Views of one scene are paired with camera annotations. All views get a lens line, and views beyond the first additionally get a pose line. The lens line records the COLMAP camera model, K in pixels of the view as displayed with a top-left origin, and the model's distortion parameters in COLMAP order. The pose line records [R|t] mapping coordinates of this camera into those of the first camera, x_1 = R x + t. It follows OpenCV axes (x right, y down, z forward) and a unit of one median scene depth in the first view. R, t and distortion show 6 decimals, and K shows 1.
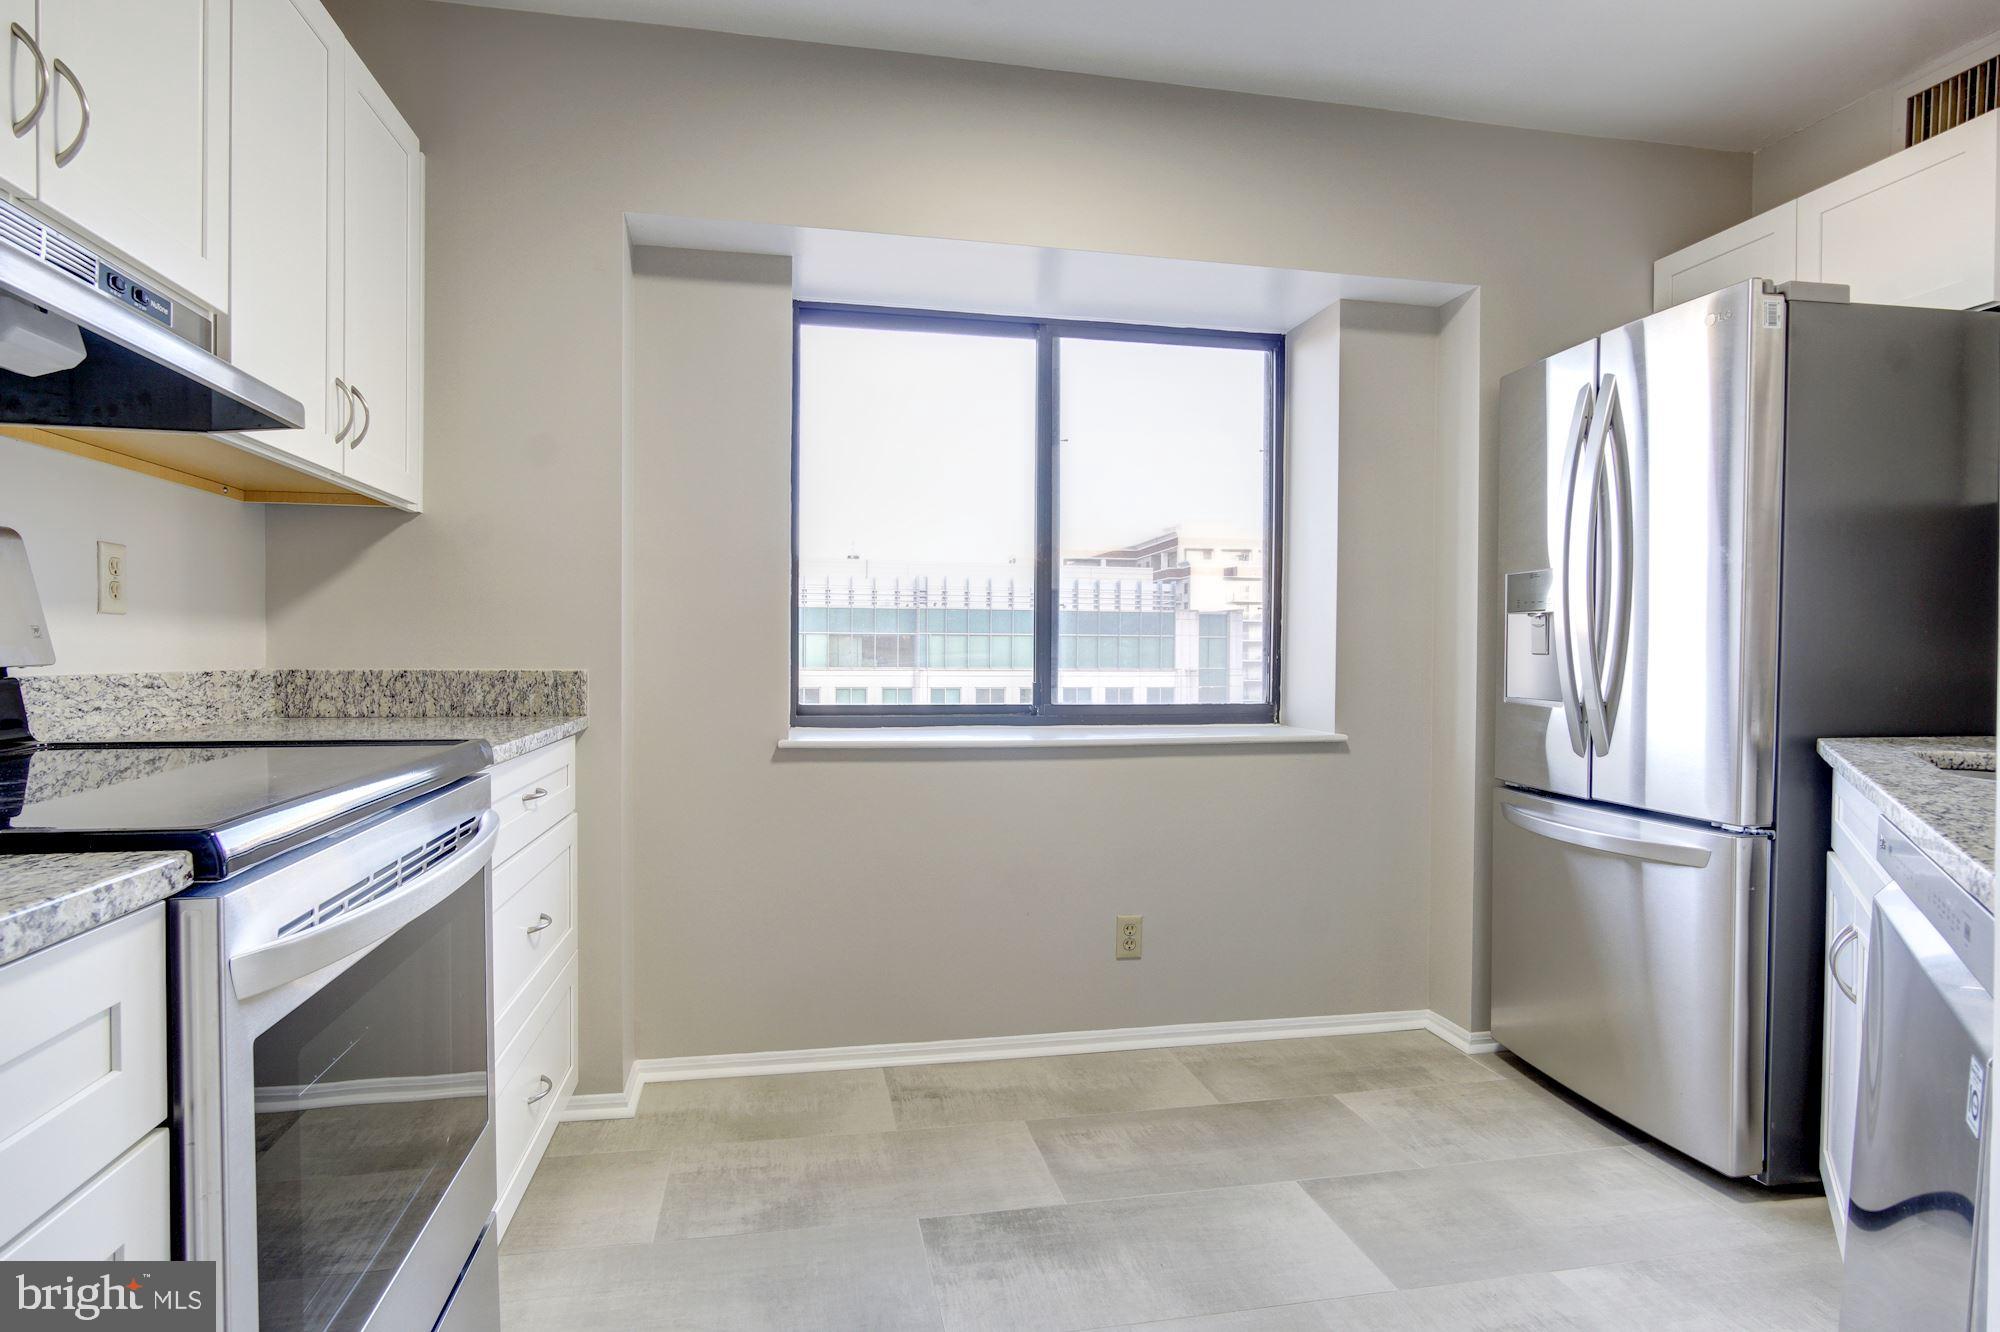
lens RADIAL K [[1062.6, 0, 1006.6], [0, 1062.6, 669.5], [0, 0, 1]] dist [-0.015864, 0.009860]
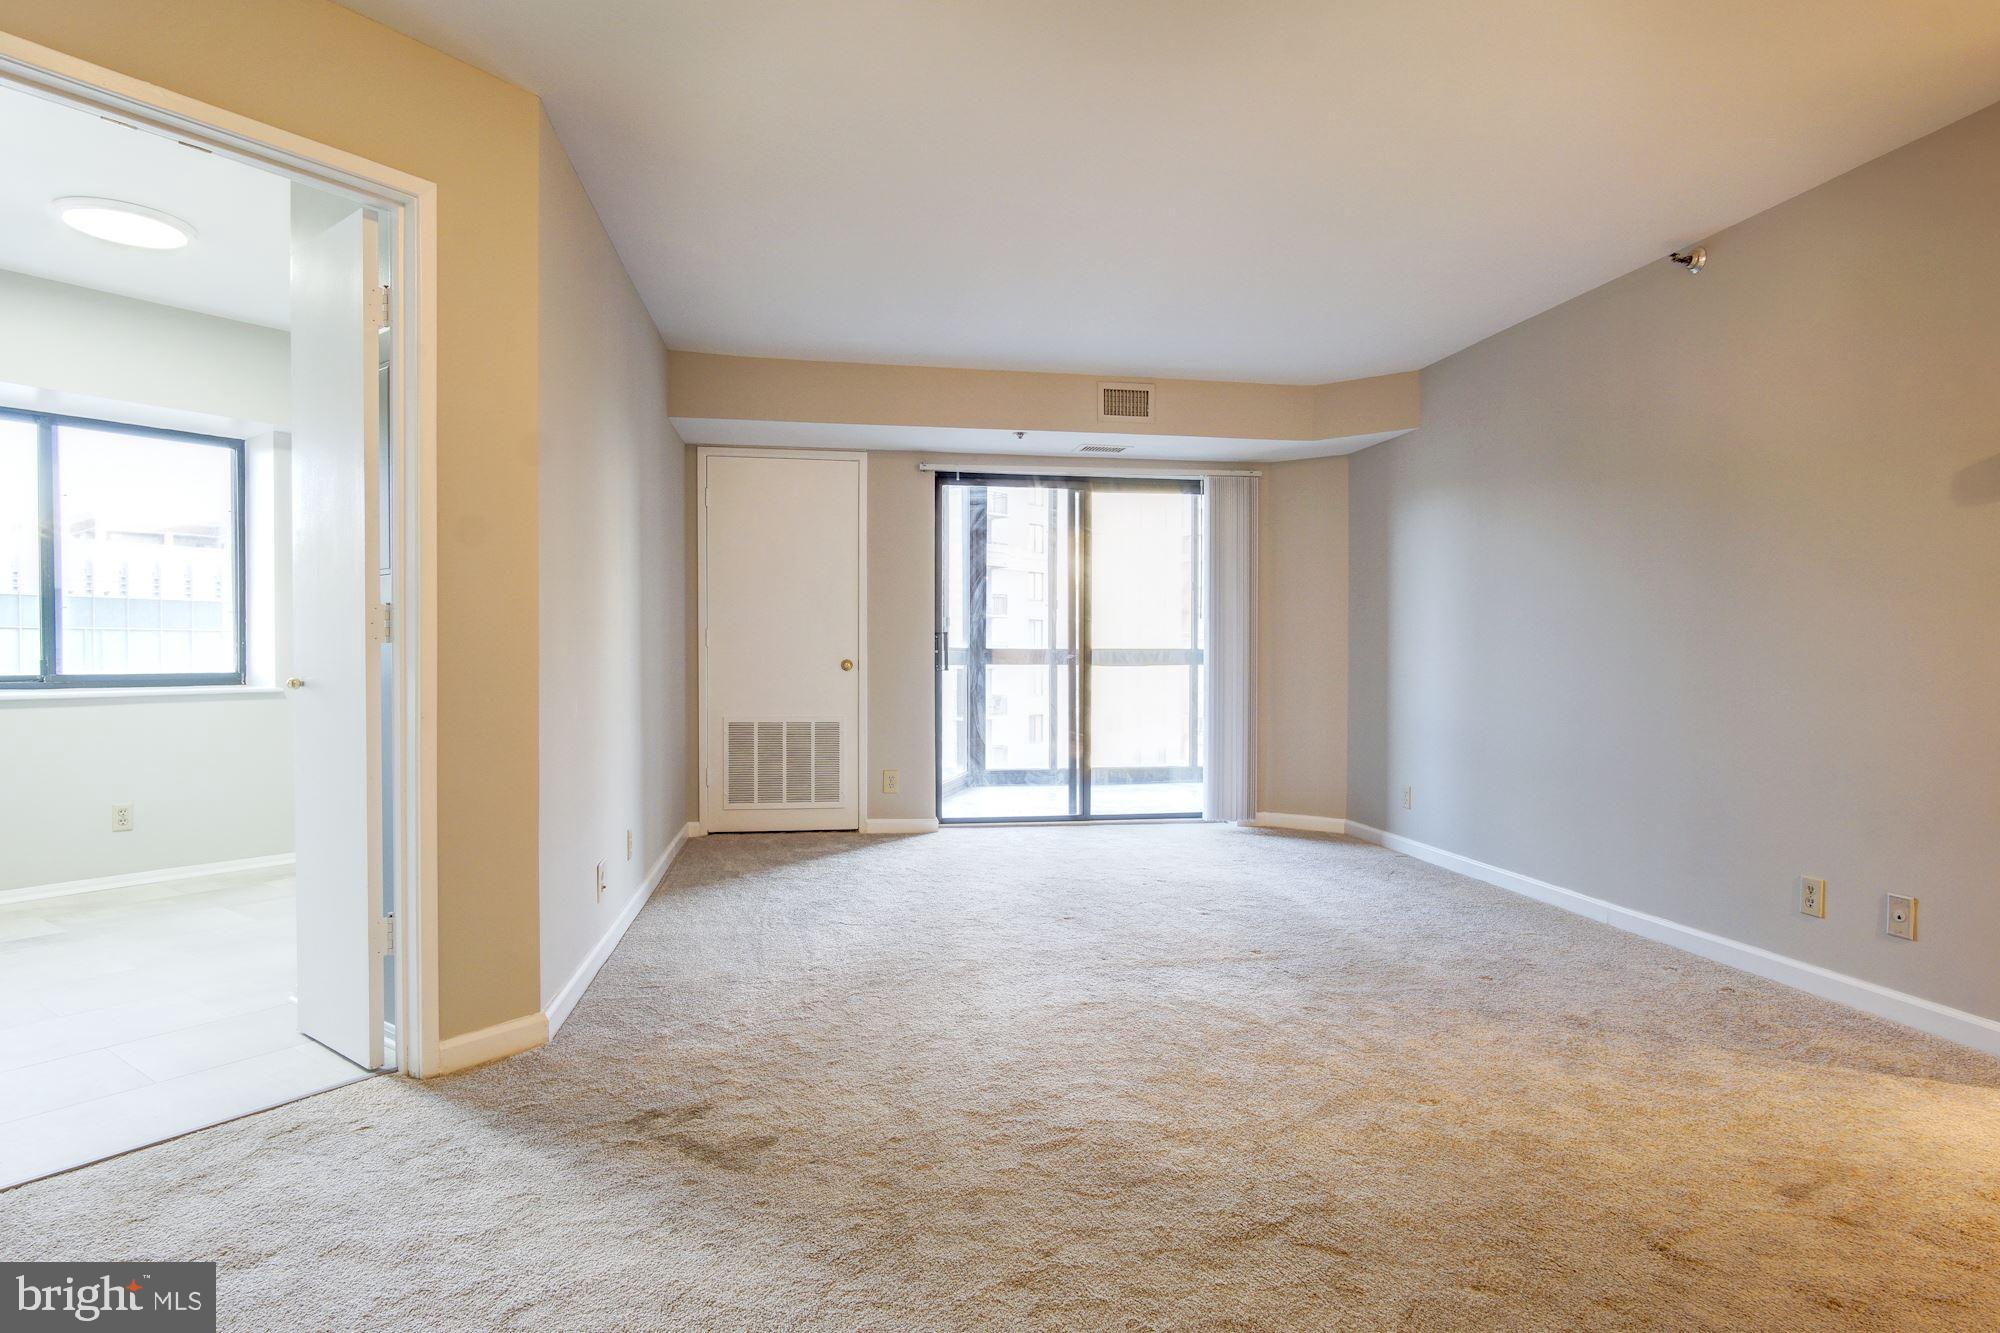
lens RADIAL K [[1083.5, 0, 1016.8], [0, 1083.5, 671.1], [0, 0, 1]] dist [-0.025991, 0.009068]
pose [[0.723142, -0.018081, 0.690462, -0.022834], [0.015886, 0.999828, 0.009544, 0.048084], [-0.690516, 0.004067, 0.723305, -1.347547]]
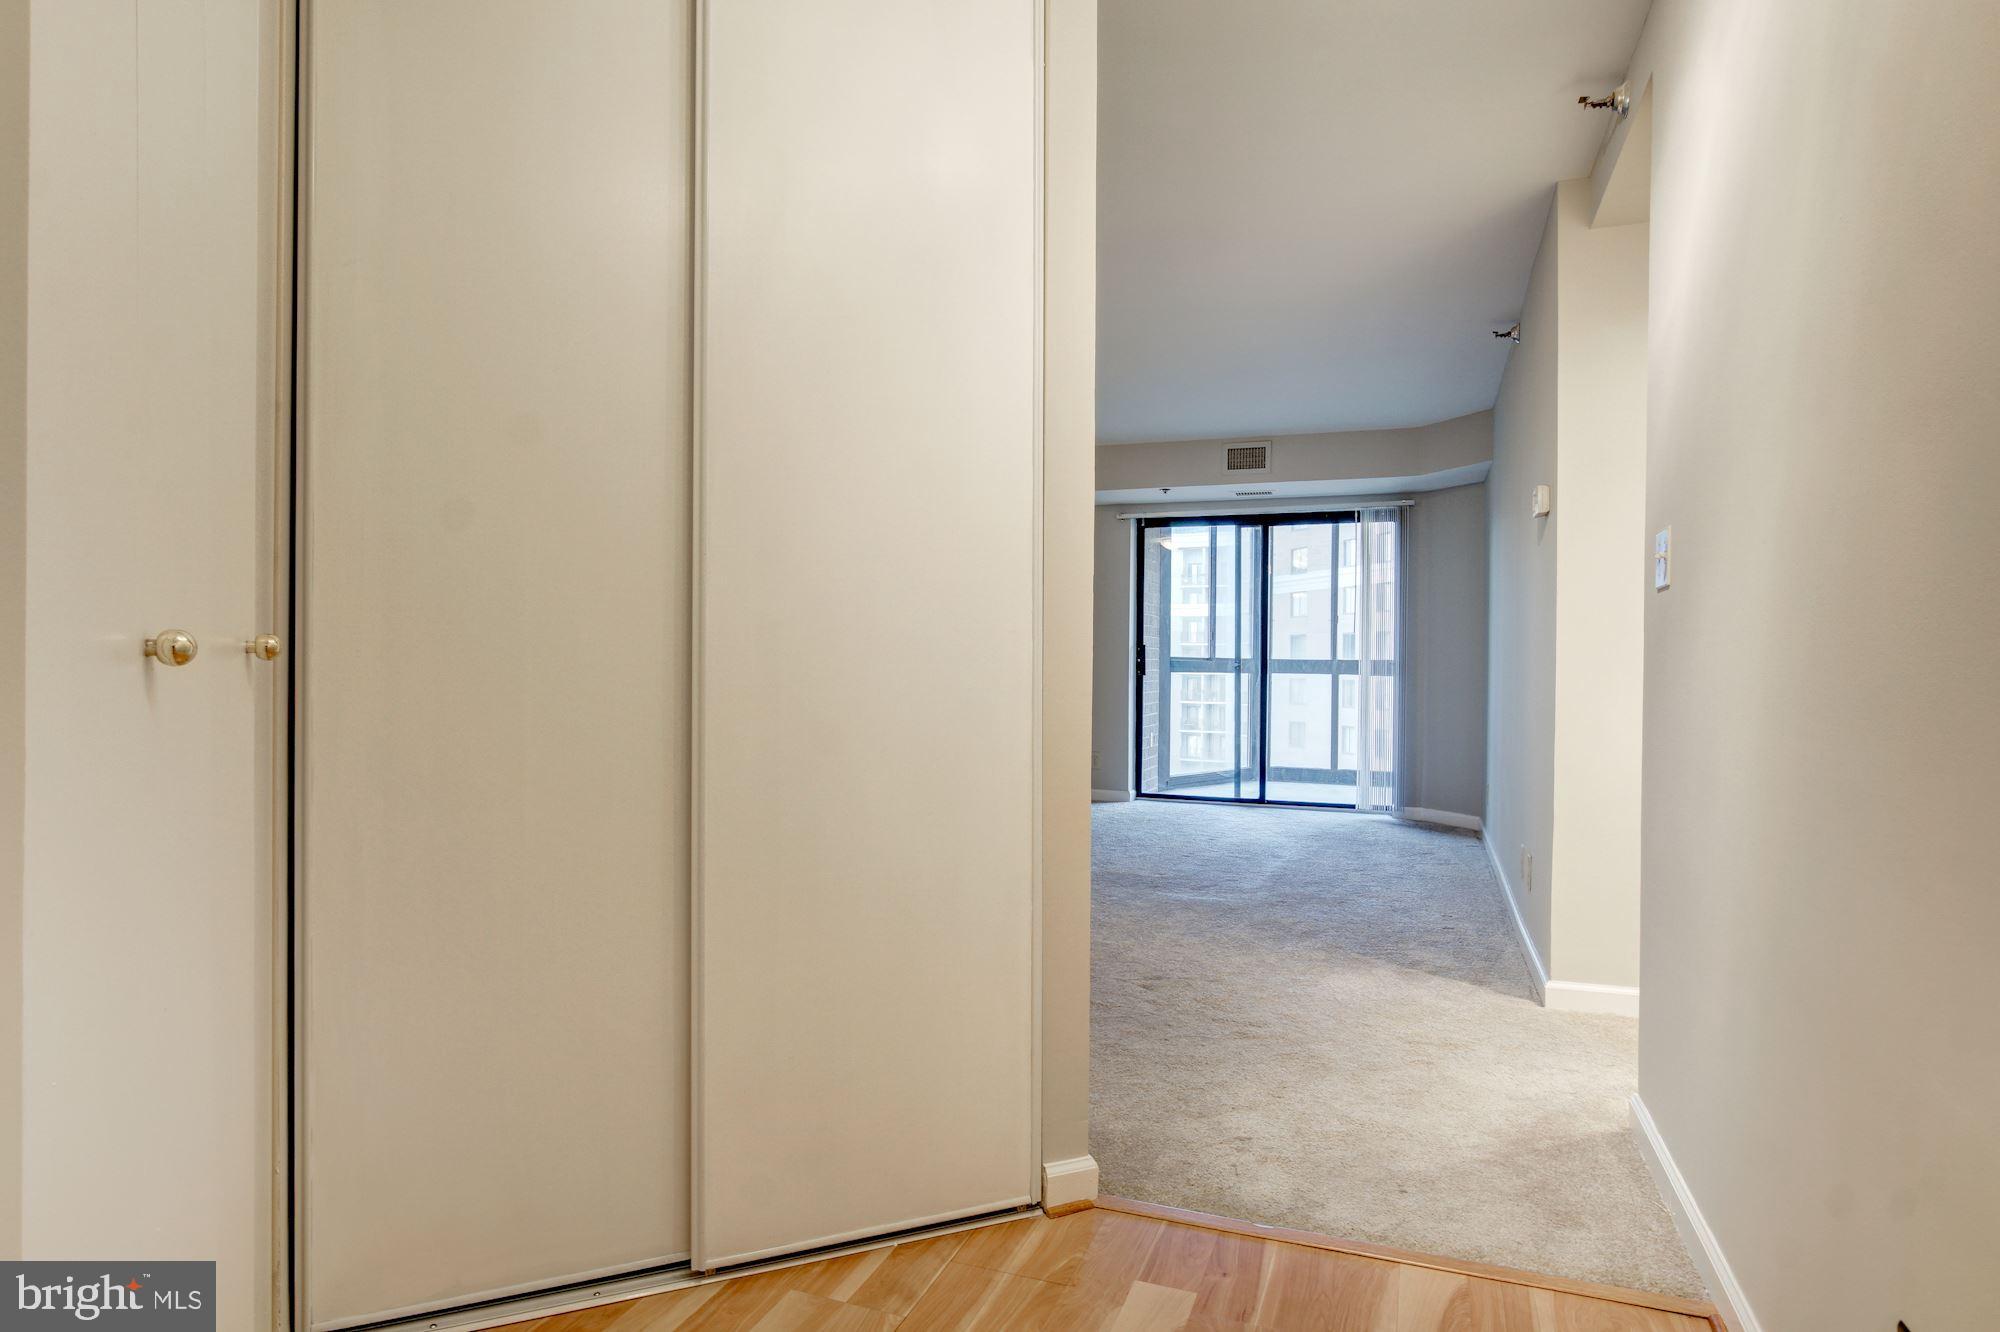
lens RADIAL K [[1083.5, 0, 1016.8], [0, 1083.5, 670.6], [0, 0, 1]] dist [-0.025991, 0.009068]
pose [[0.974877, 0.002072, 0.222734, 0.574669], [-0.000849, 0.999984, -0.005587, 0.074723], [-0.222742, 0.005258, 0.974863, -2.537185]]
